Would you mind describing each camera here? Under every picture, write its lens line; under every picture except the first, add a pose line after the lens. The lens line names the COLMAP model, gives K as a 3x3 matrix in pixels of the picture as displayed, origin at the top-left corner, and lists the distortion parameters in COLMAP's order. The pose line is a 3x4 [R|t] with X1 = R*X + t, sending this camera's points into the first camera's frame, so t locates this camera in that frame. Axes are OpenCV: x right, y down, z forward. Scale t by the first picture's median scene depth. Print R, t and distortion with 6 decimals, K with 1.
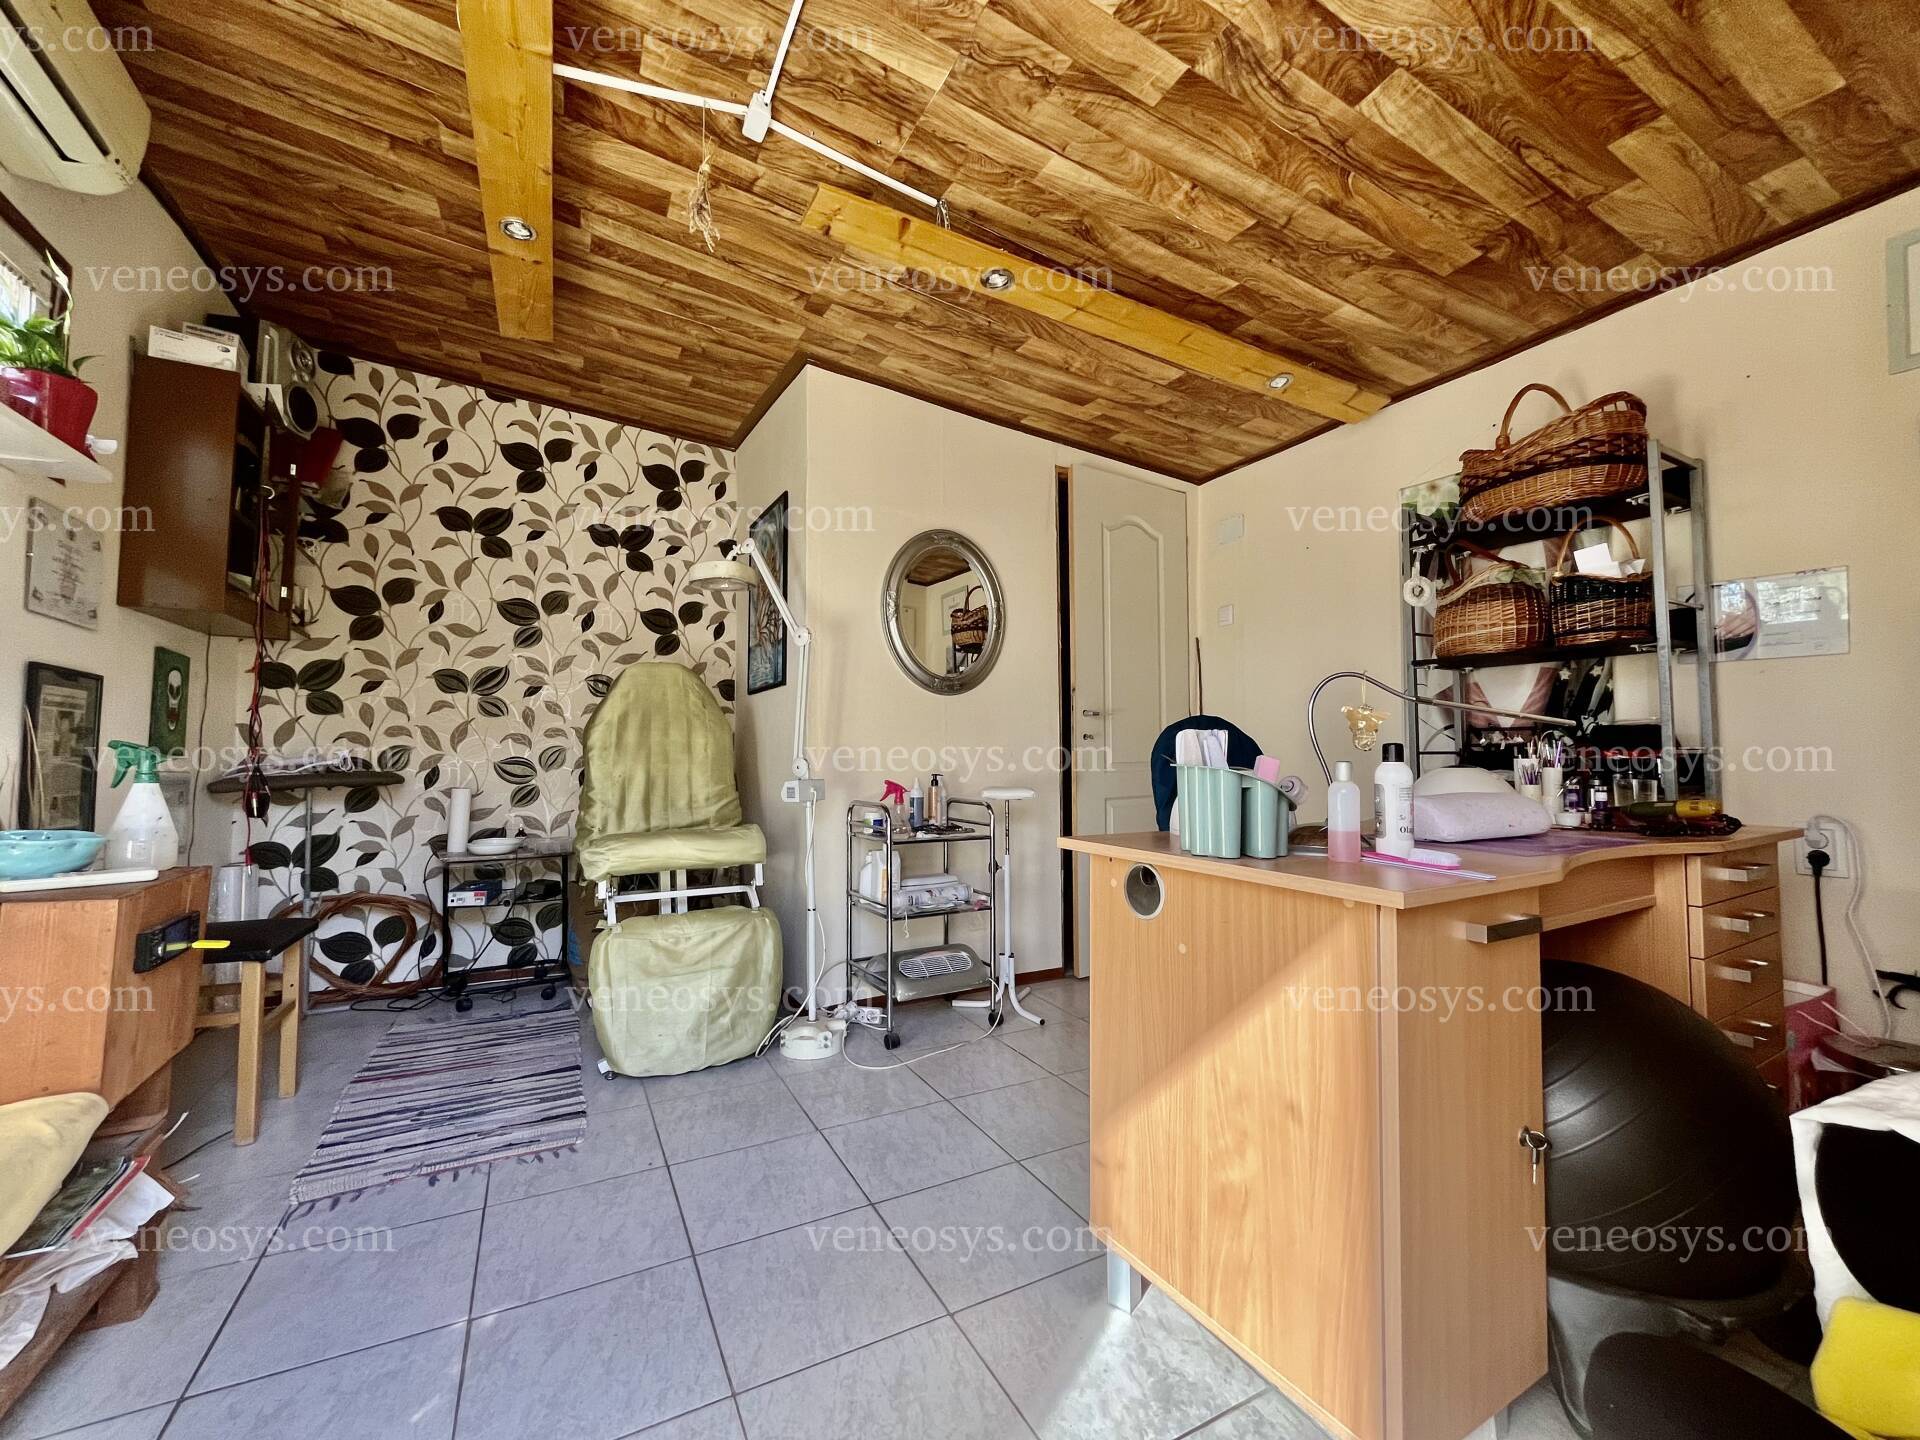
lens RADIAL K [[772.6, 0, 960.0], [0, 772.6, 720.0], [0, 0, 1]] dist [-0.005336, 0.000193]
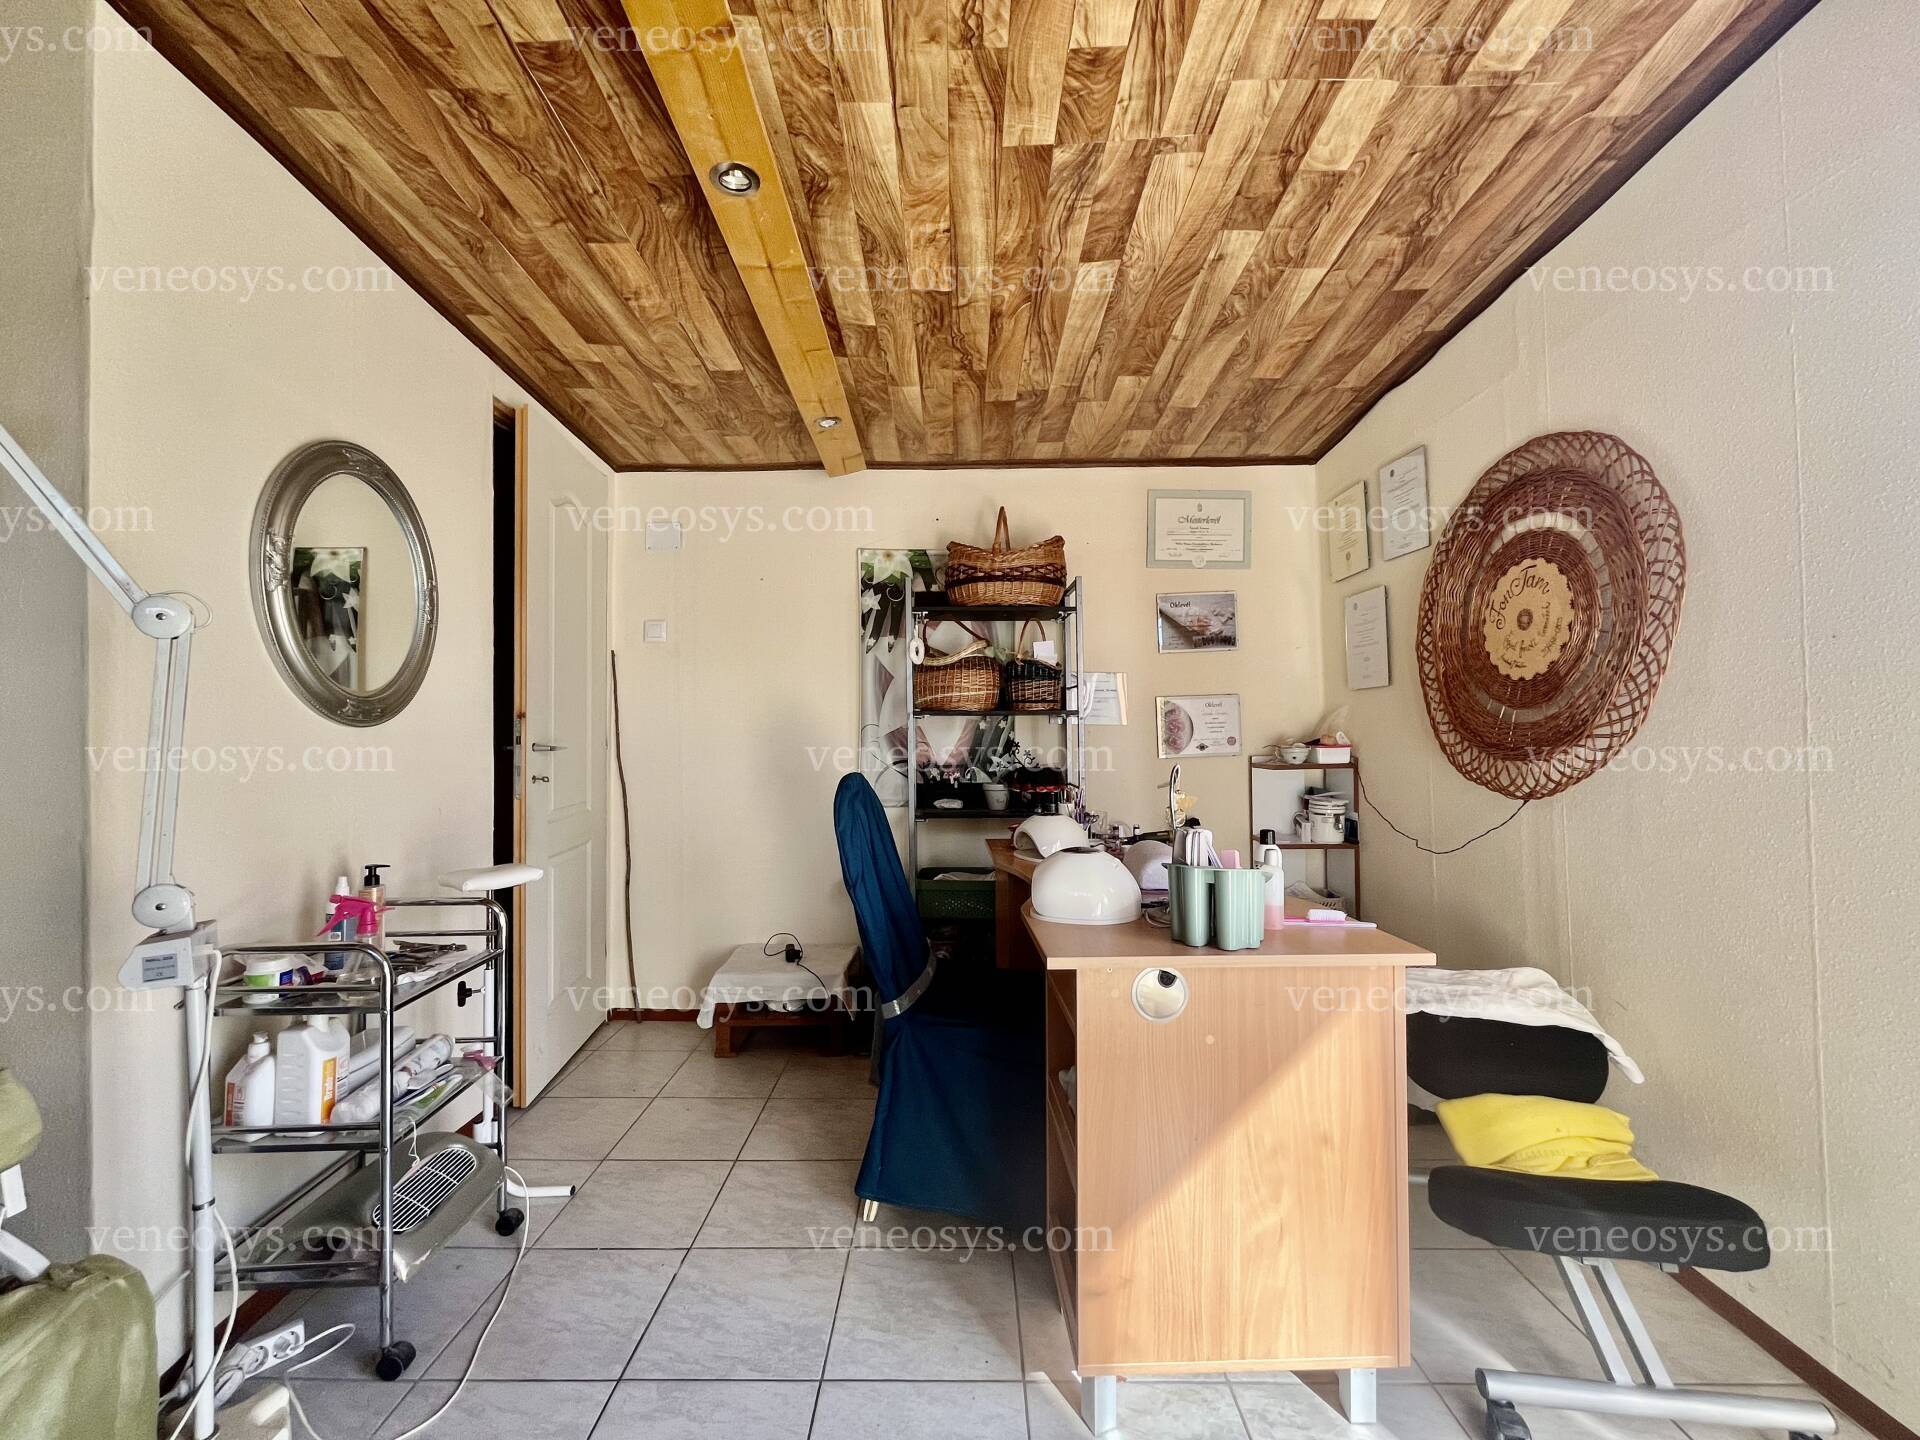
lens RADIAL K [[772.6, 0, 960.0], [0, 772.6, 720.0], [0, 0, 1]] dist [-0.005336, 0.000193]
pose [[0.476826, 0.016478, 0.878843, -0.481179], [-0.031726, 0.999495, -0.001526, -0.076954], [-0.878425, -0.027155, 0.477109, 0.473041]]
